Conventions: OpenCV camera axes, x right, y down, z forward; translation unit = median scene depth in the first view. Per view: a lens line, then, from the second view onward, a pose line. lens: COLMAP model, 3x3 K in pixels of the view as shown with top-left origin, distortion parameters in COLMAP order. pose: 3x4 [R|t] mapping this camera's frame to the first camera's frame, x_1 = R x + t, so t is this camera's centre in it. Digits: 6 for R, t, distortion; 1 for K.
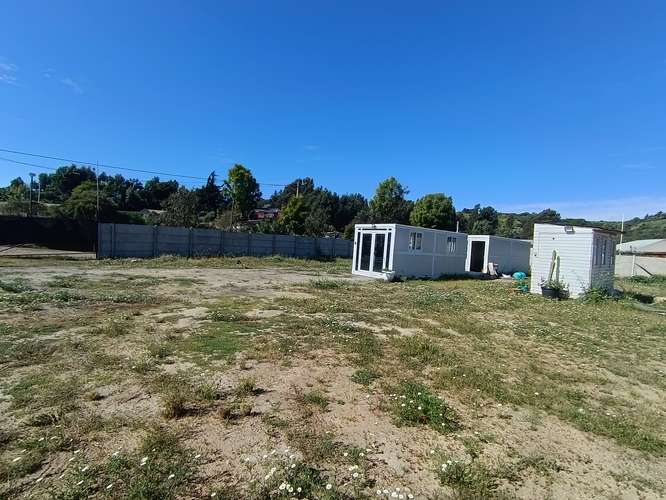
lens RADIAL K [[313.3, 0, 332.1], [0, 313.3, 251.0], [0, 0, 1]] dist [0.002326, -0.002237]
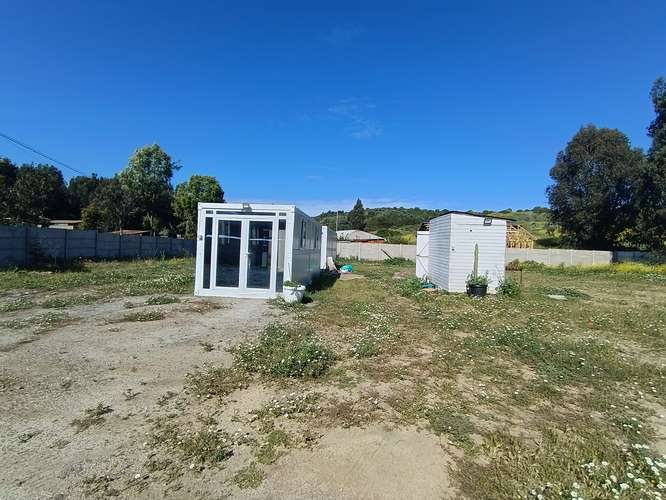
lens RADIAL K [[313.3, 0, 332.1], [0, 313.3, 251.0], [0, 0, 1]] dist [0.002326, -0.002237]
pose [[0.678969, -0.046593, 0.732687, -0.141262], [0.024129, 0.998861, 0.041159, -0.016246], [-0.733770, -0.010266, 0.679320, 0.399750]]
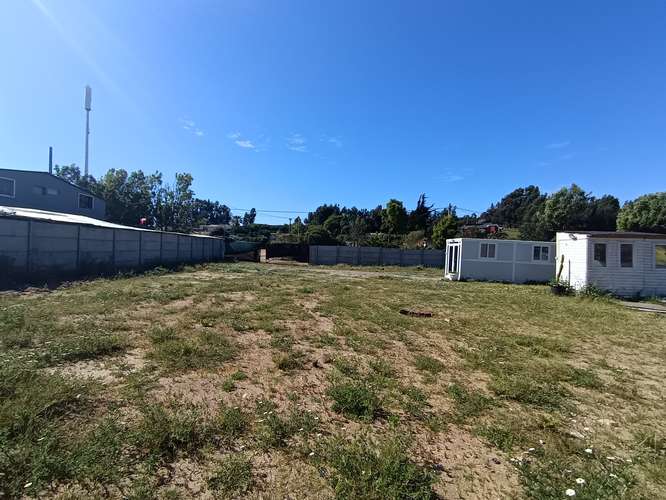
lens RADIAL K [[313.3, 0, 332.1], [0, 313.3, 251.0], [0, 0, 1]] dist [0.002326, -0.002237]
pose [[0.772874, -0.025226, -0.634057, 0.456099], [-0.010686, 0.998550, -0.052753, 0.032676], [0.634469, 0.047547, 0.771484, -0.269132]]
